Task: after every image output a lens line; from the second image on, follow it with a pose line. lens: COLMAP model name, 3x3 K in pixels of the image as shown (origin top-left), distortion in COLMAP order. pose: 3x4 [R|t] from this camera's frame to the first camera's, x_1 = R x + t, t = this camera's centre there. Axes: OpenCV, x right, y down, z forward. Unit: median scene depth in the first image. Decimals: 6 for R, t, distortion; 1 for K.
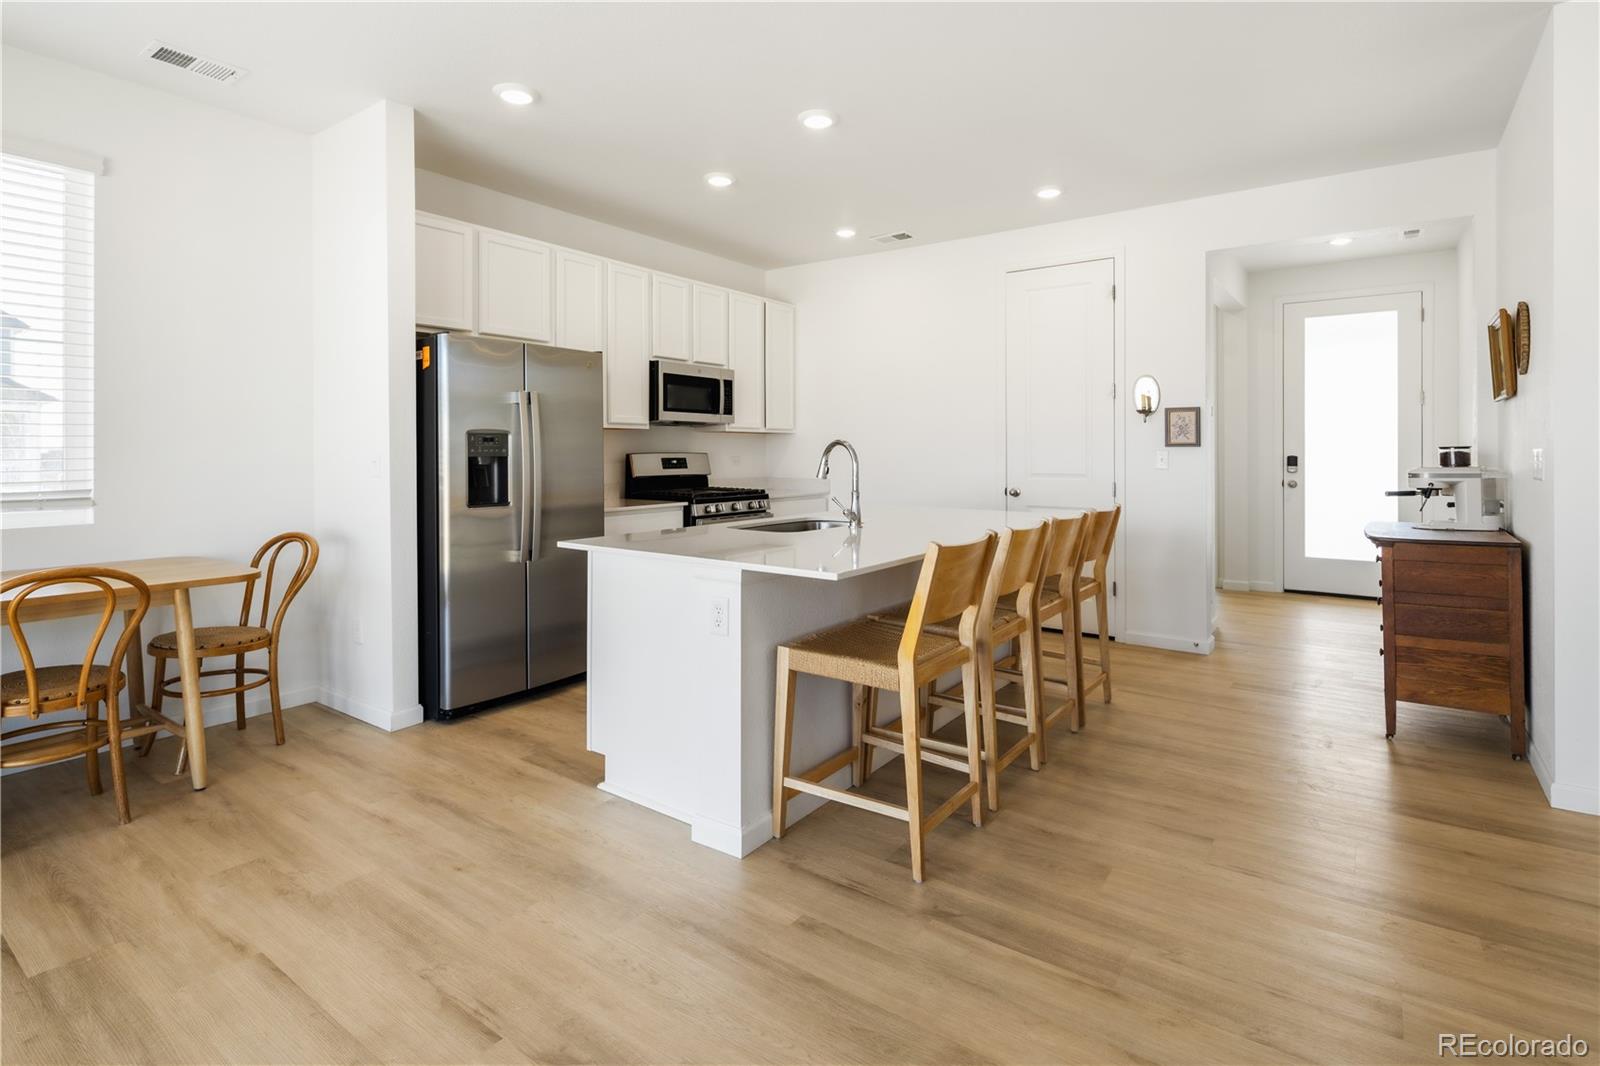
lens RADIAL K [[792.5, 0, 789.7], [0, 792.5, 449.1], [0, 0, 1]] dist [0.000502, -0.000442]
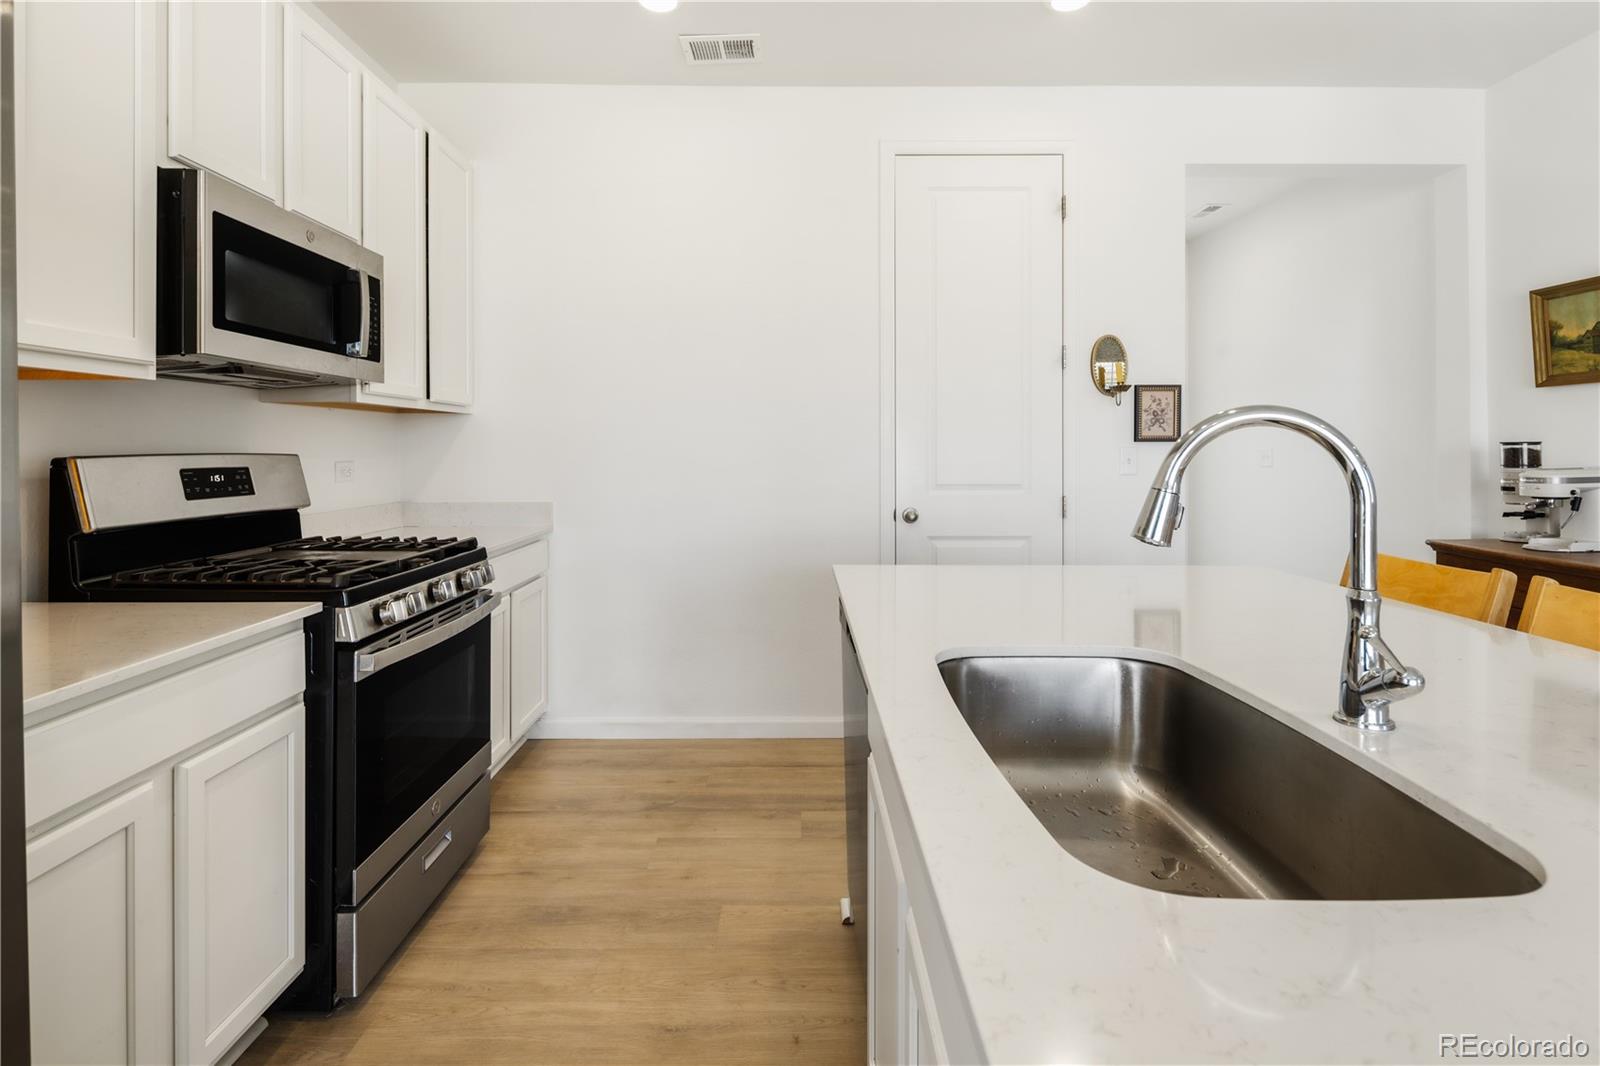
lens RADIAL K [[792.5, 0, 789.7], [0, 792.5, 449.1], [0, 0, 1]] dist [0.000502, -0.000442]
pose [[0.808881, -0.001630, 0.587970, -0.157462], [-0.000183, 0.999995, 0.003024, 0.001121], [-0.587972, -0.002553, 0.808877, 0.586626]]
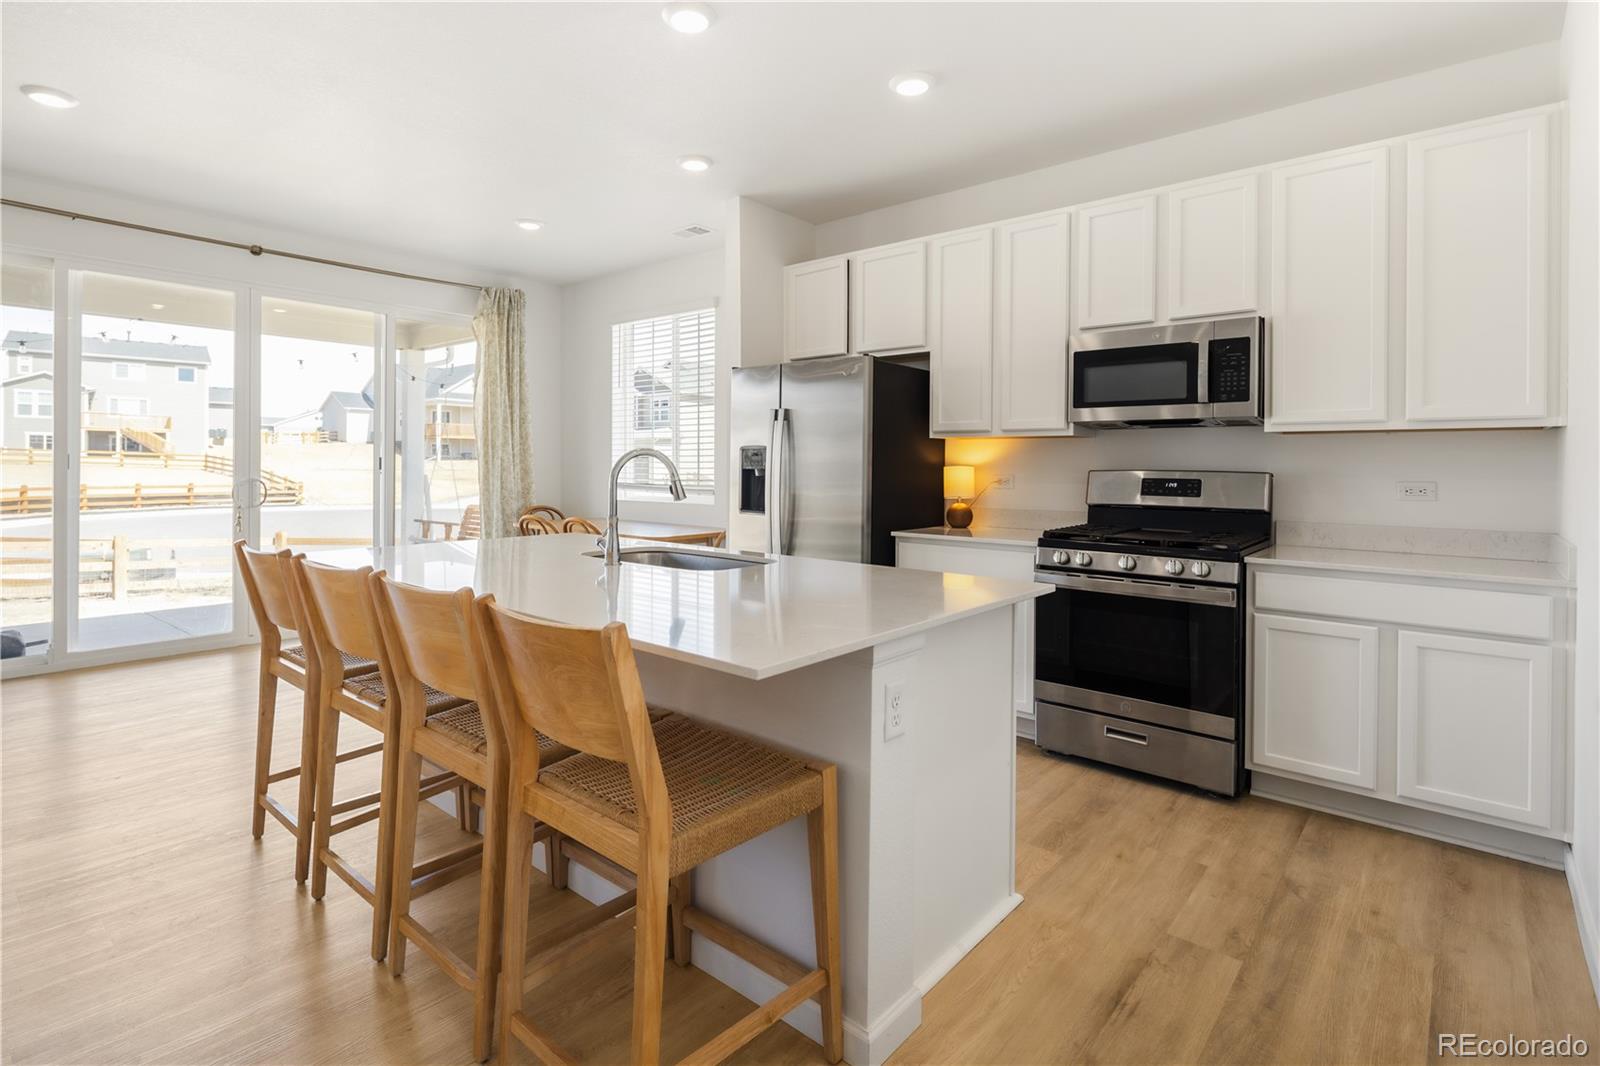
lens RADIAL K [[792.5, 0, 789.7], [0, 792.5, 449.1], [0, 0, 1]] dist [0.000502, -0.000442]
pose [[-0.078483, -0.004020, -0.996907, 0.533169], [0.001373, 0.999990, -0.004141, -0.010567], [0.996914, -0.001693, -0.078477, 0.801523]]
